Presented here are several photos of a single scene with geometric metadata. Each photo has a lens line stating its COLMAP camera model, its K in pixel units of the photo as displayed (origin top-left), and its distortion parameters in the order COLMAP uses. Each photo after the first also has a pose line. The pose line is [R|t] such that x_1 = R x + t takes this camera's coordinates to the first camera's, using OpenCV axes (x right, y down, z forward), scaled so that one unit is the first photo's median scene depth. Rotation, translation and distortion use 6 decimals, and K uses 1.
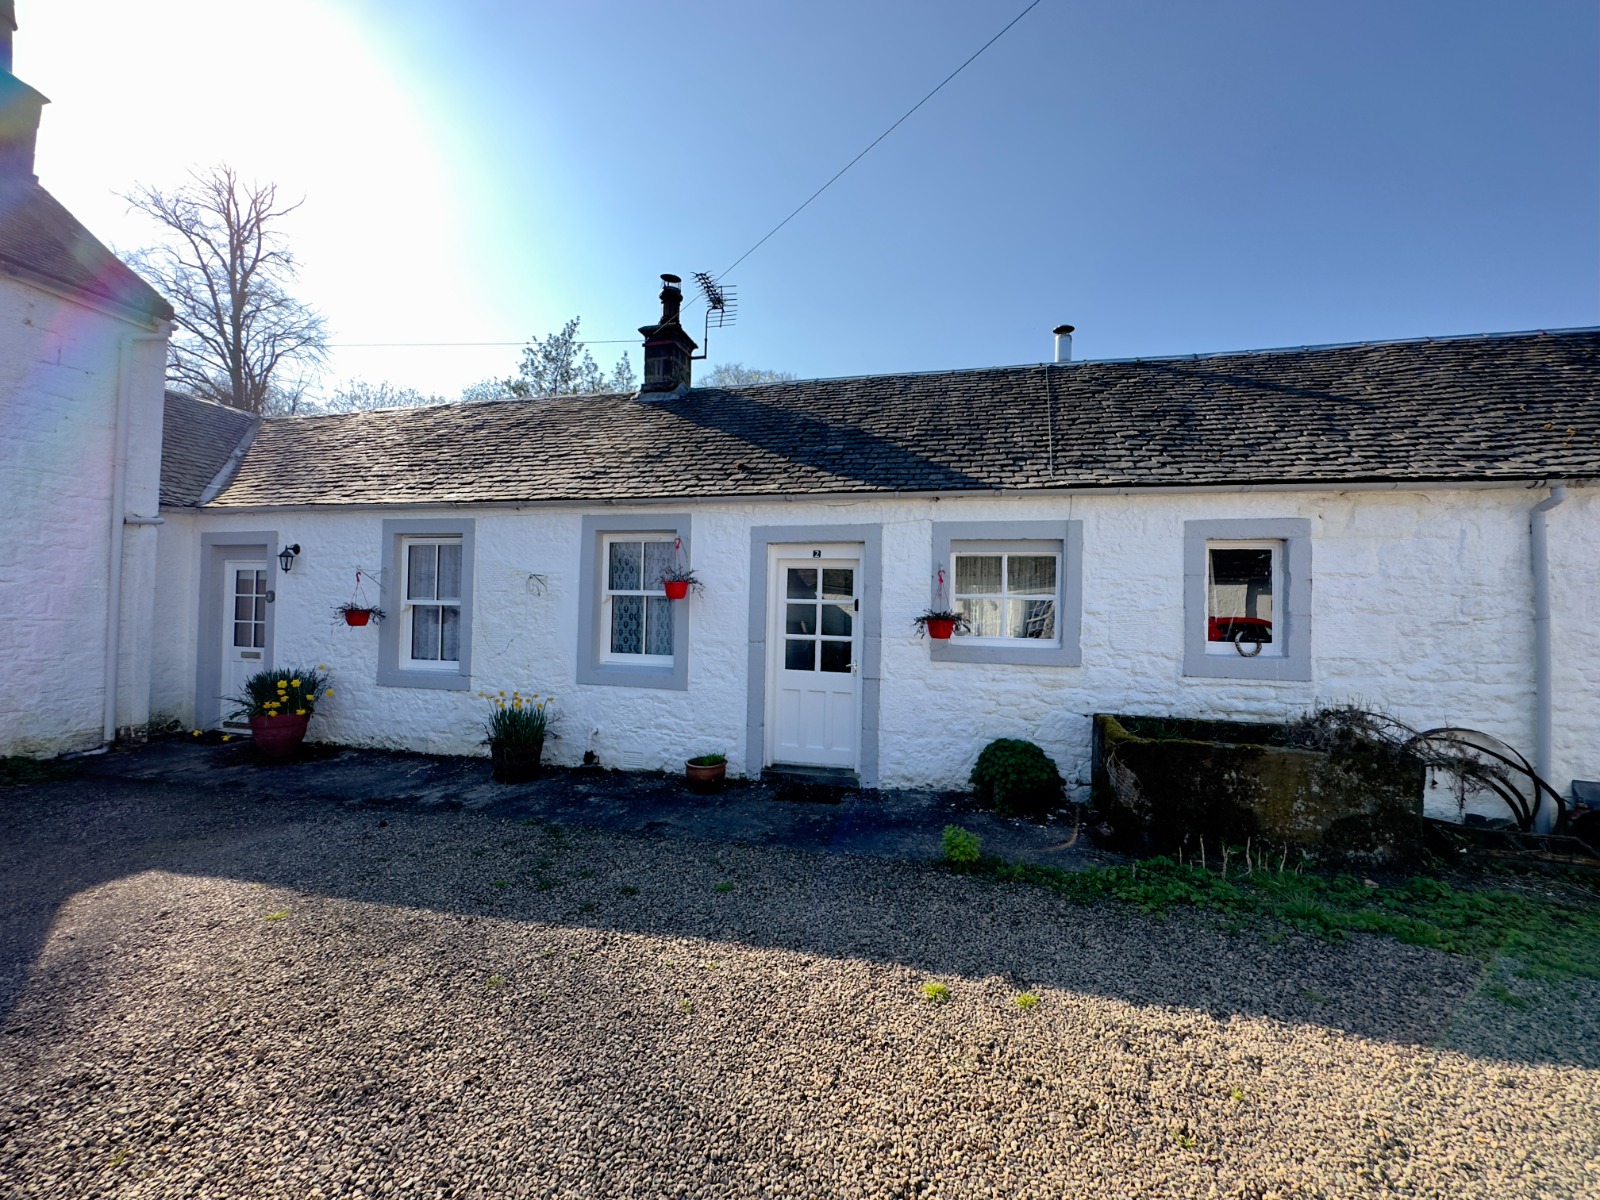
lens RADIAL K [[636.4, 0, 797.5], [0, 636.4, 602.3], [0, 0, 1]] dist [-0.004090, 0.000600]
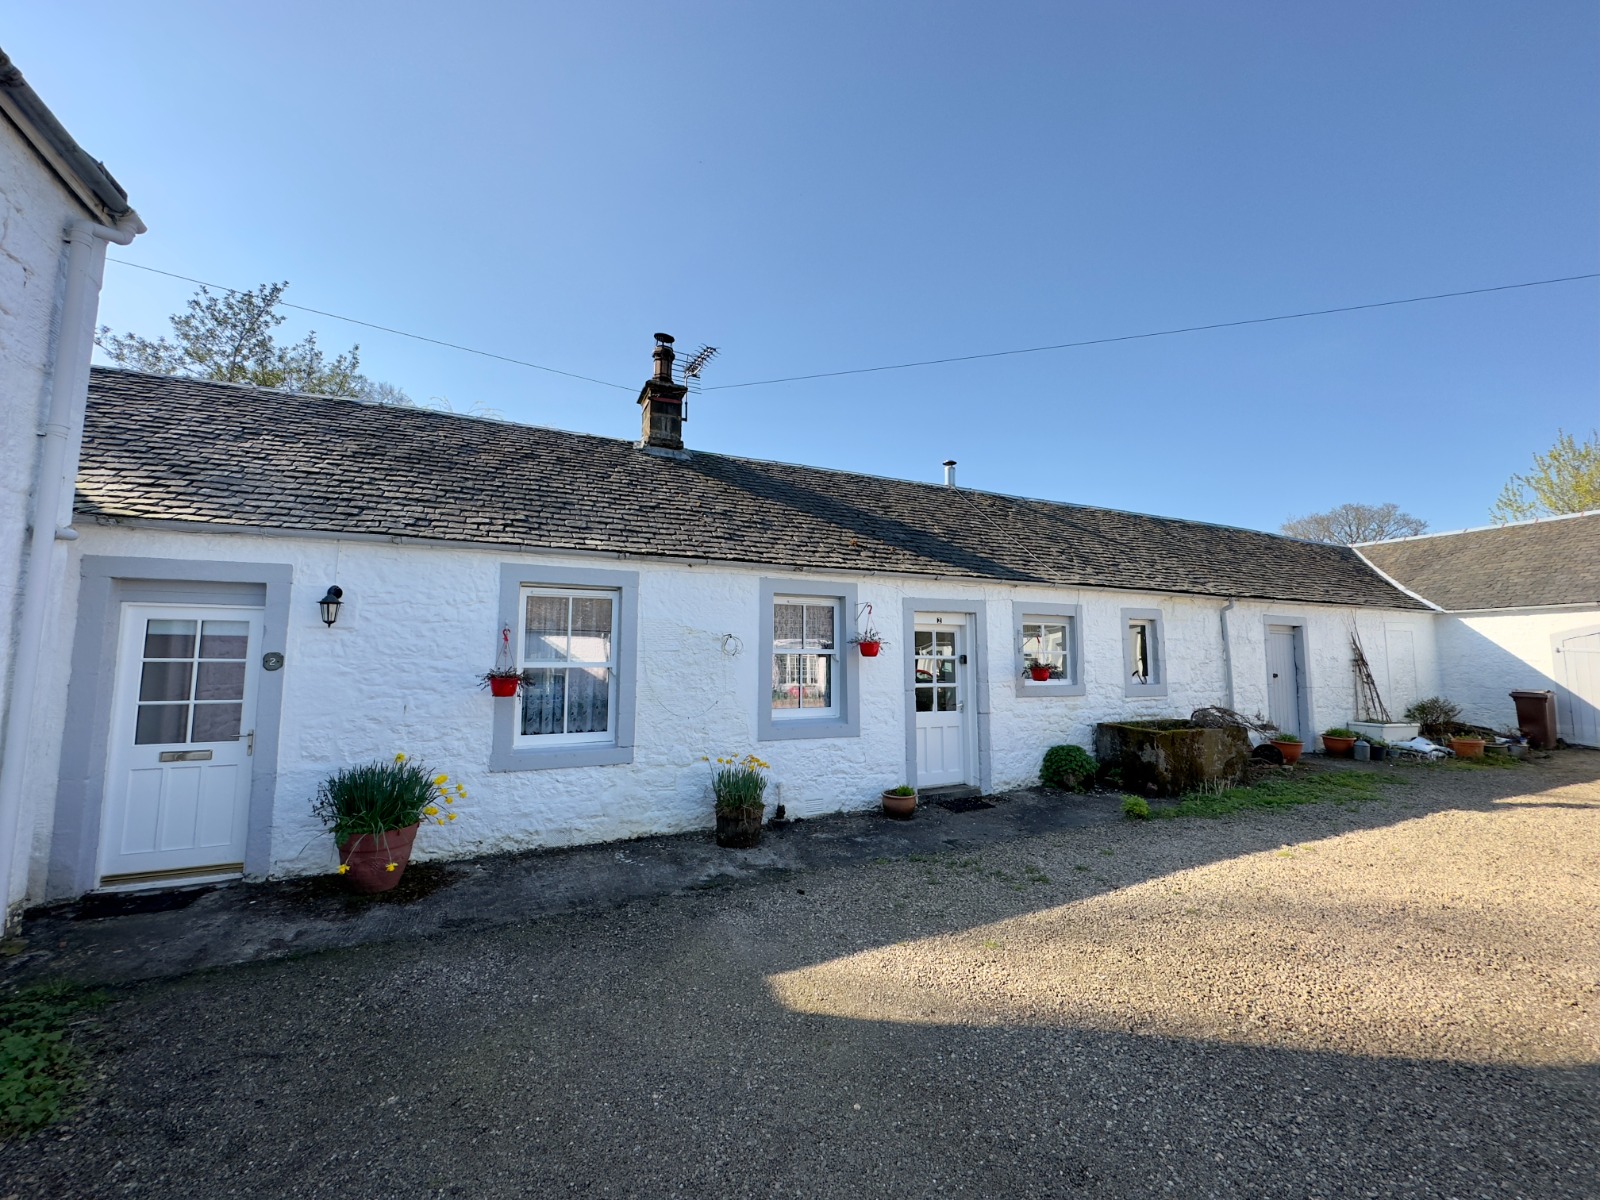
lens RADIAL K [[636.4, 0, 798.7], [0, 636.4, 604.3], [0, 0, 1]] dist [-0.004090, 0.000600]
pose [[0.780346, 0.036009, 0.624310, -0.994376], [0.009432, 0.997549, -0.069327, -0.021154], [-0.625277, 0.059987, 0.778094, 0.160470]]
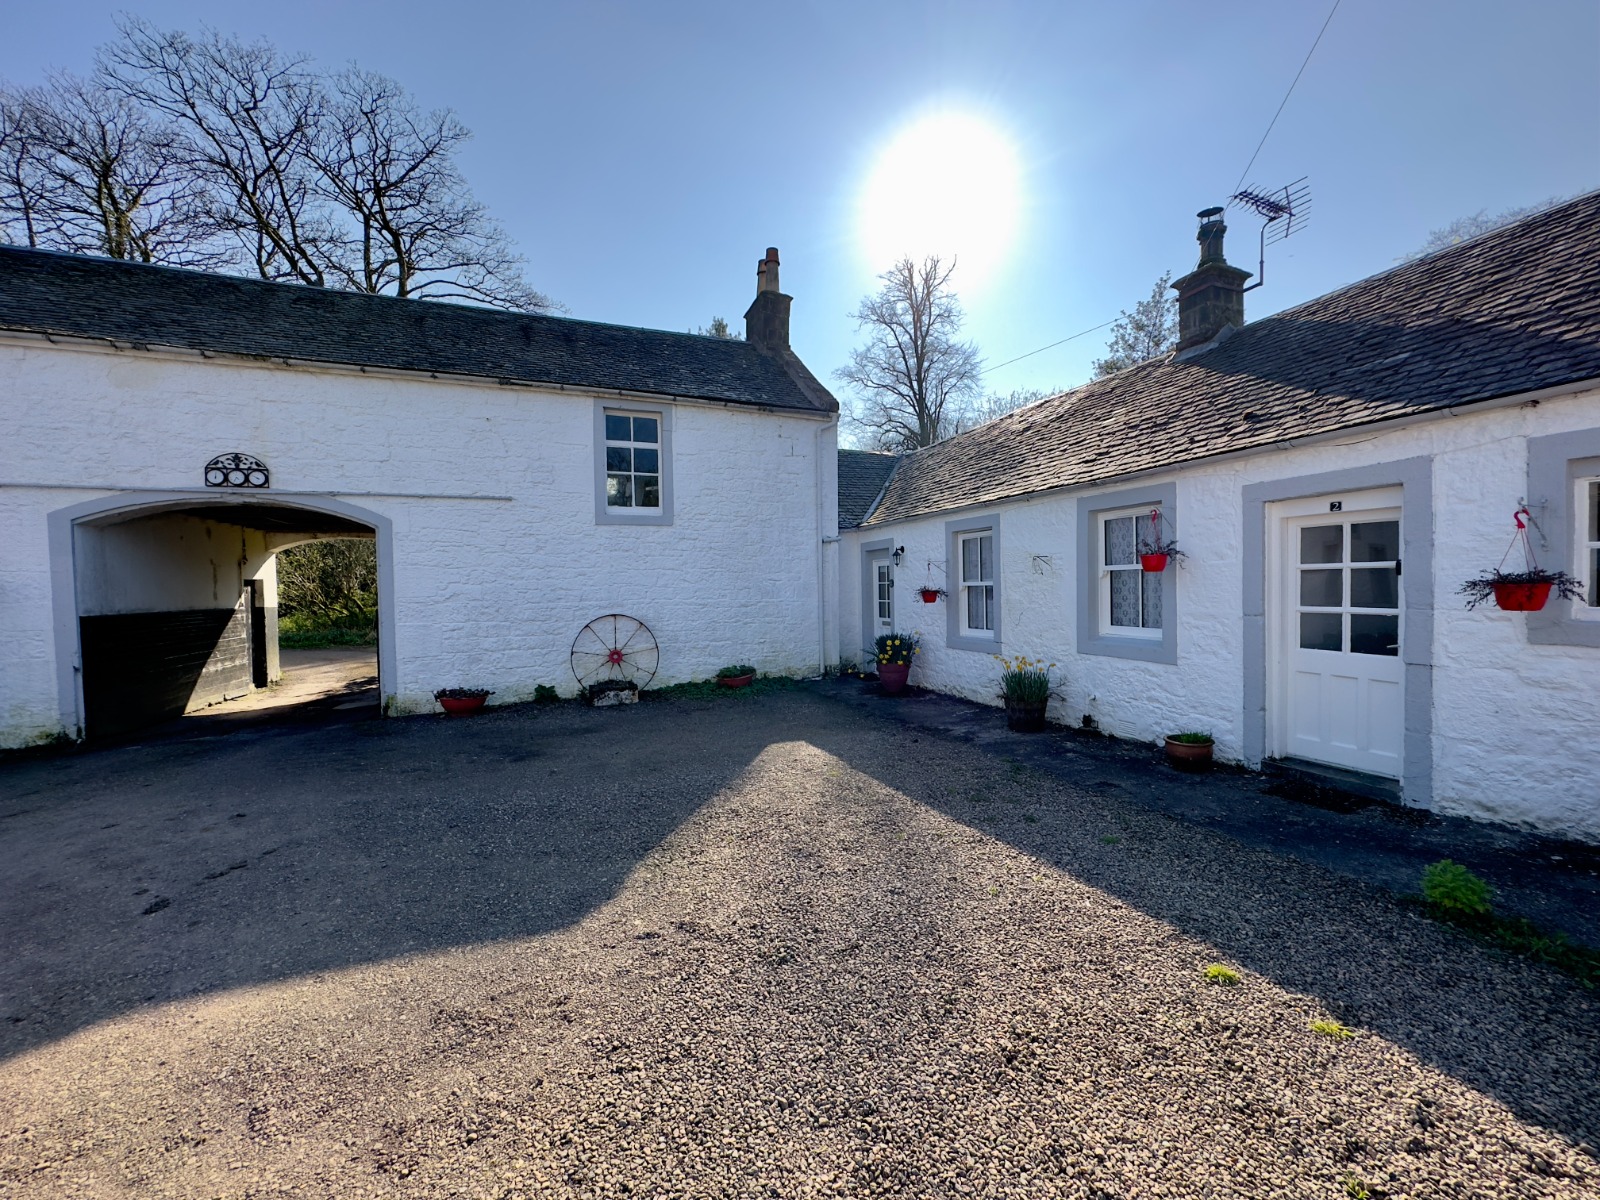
lens RADIAL K [[636.4, 0, 802.7], [0, 636.4, 601.3], [0, 0, 1]] dist [-0.004090, 0.000600]
pose [[0.584496, -0.013678, -0.811281, 0.281813], [0.042983, 0.998976, 0.014125, 0.003453], [0.810257, -0.043128, 0.584486, -0.022541]]
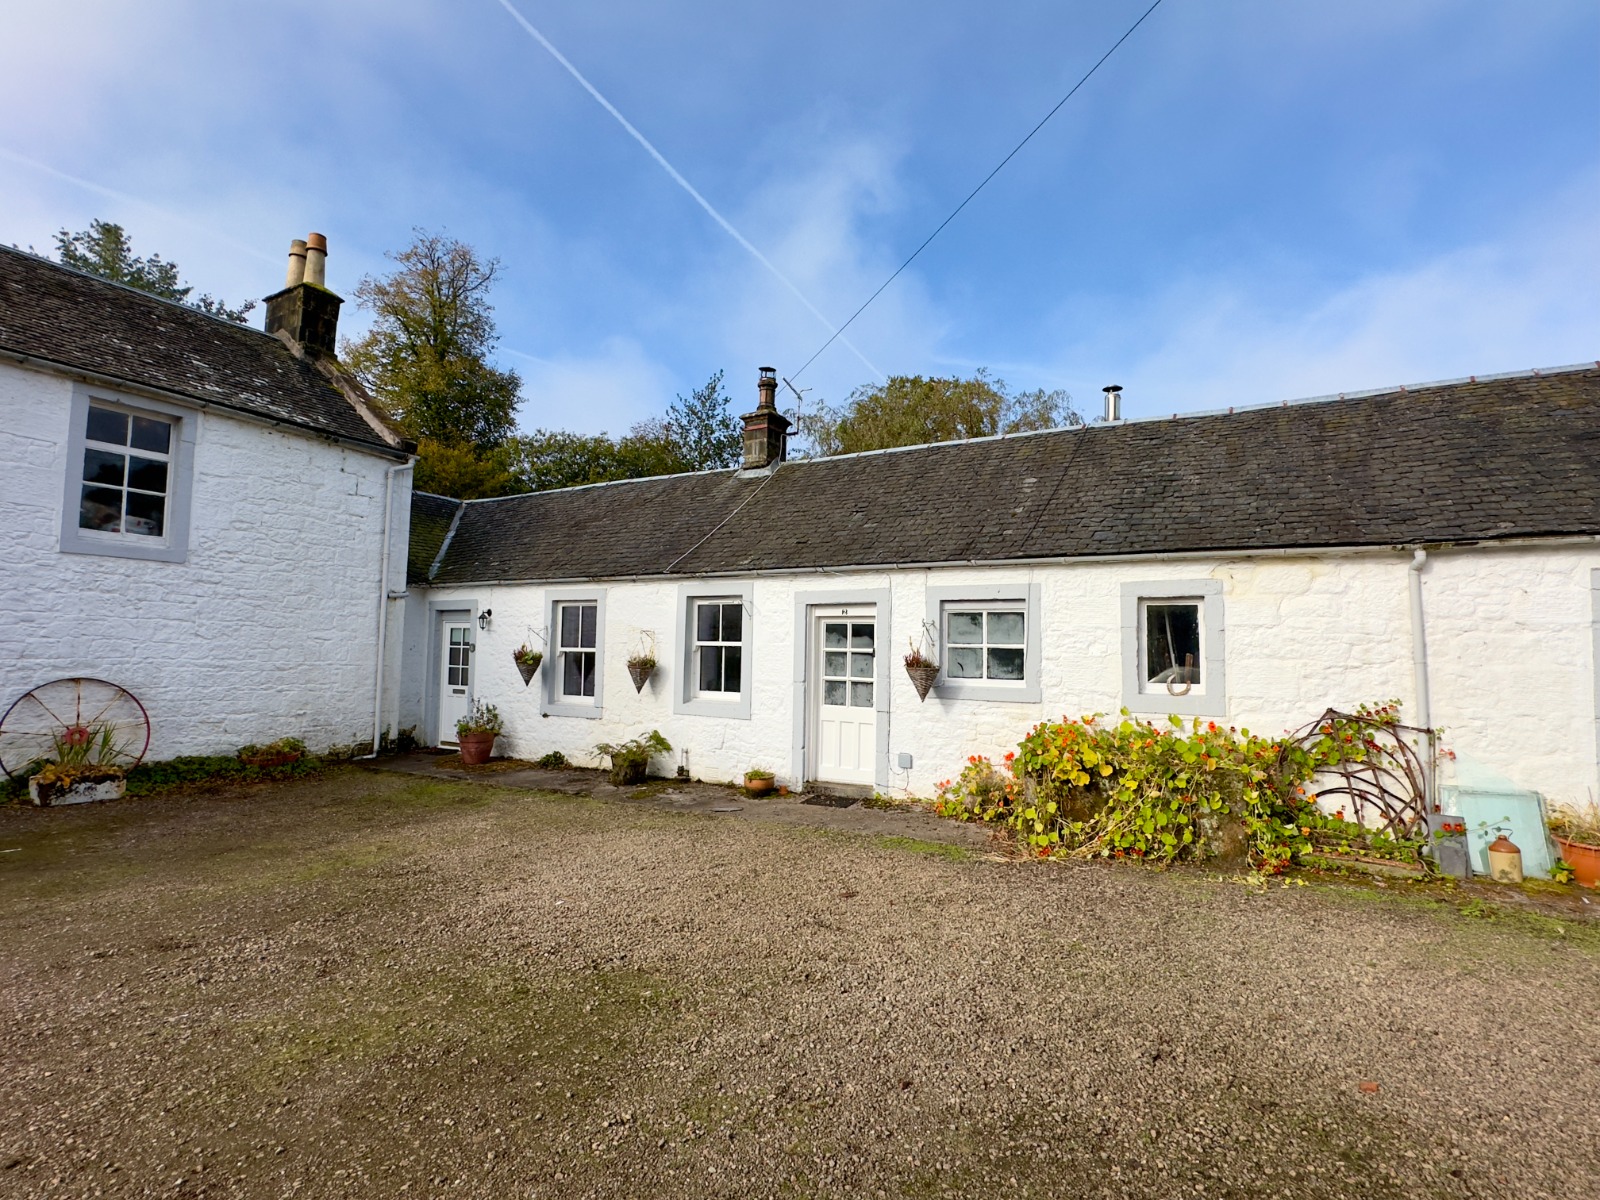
lens RADIAL K [[772.6, 0, 801.6], [0, 772.6, 606.5], [0, 0, 1]] dist [-0.001651, 0.000407]
pose [[0.963005, -0.020608, -0.268693, 0.352864], [0.007545, 0.998743, -0.049561, -0.012366], [0.269376, 0.045700, 0.961950, -0.486106]]
